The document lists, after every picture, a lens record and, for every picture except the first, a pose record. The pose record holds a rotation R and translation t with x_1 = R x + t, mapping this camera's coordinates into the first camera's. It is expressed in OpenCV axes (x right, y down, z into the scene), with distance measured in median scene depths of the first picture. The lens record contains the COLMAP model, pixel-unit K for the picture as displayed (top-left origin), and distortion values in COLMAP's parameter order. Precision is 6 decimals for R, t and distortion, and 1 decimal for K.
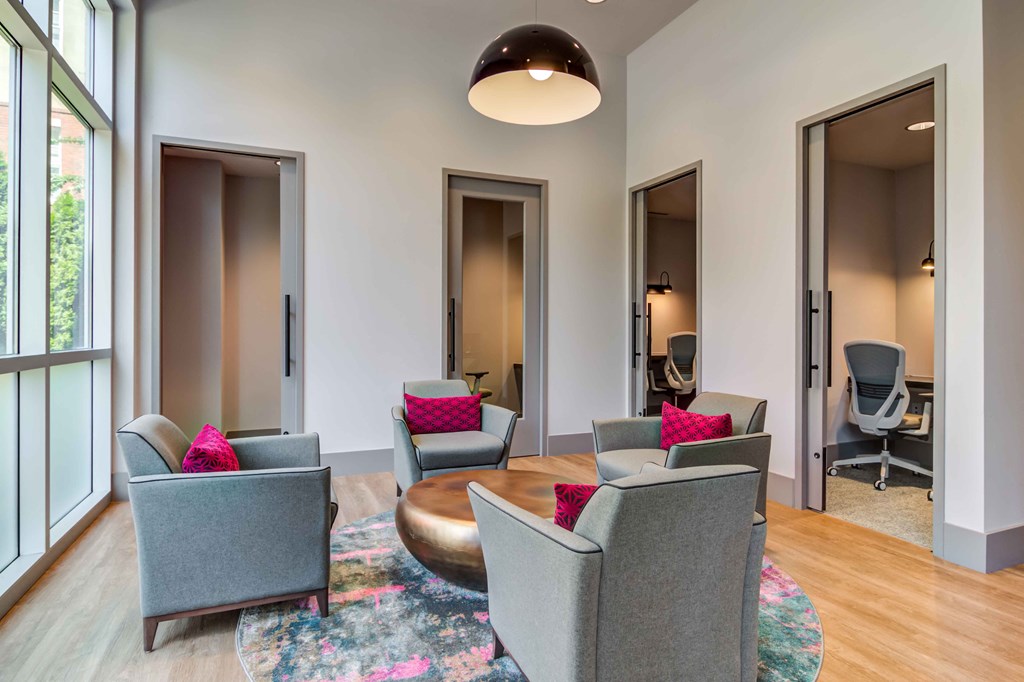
lens RADIAL K [[575.3, 0, 512.0], [0, 575.3, 339.0], [0, 0, 1]] dist [0.002147, -0.000672]
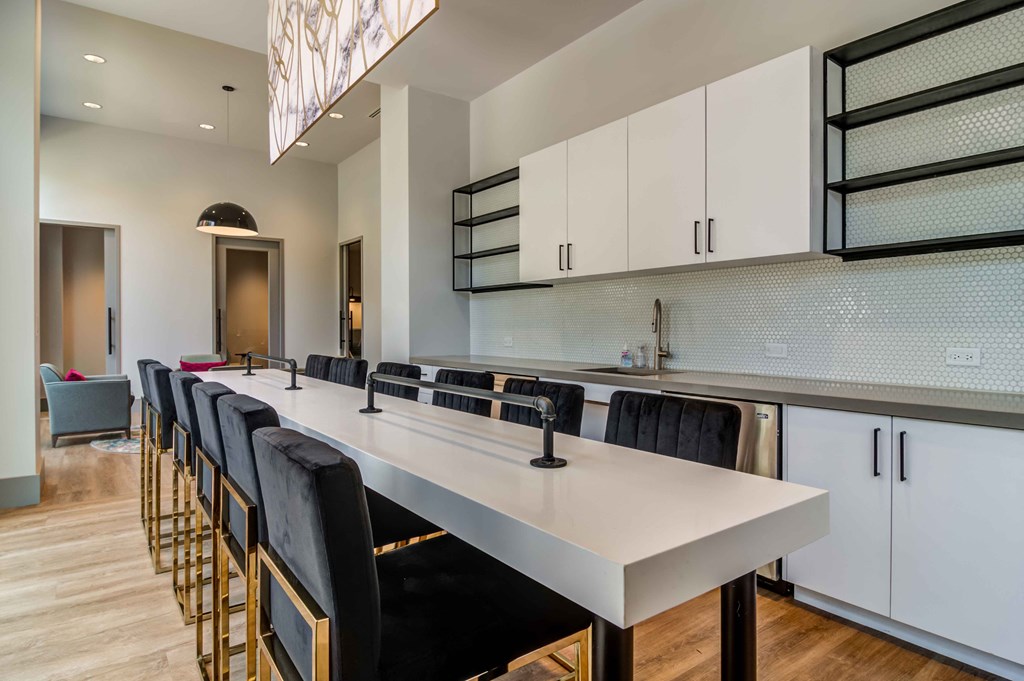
lens RADIAL K [[575.3, 0, 513.4], [0, 575.3, 333.3], [0, 0, 1]] dist [0.002147, -0.000672]
pose [[0.969854, -0.004371, 0.243648, 0.363035], [0.004474, 0.999990, 0.000131, 0.007106], [-0.243646, 0.000963, 0.969864, -0.968933]]
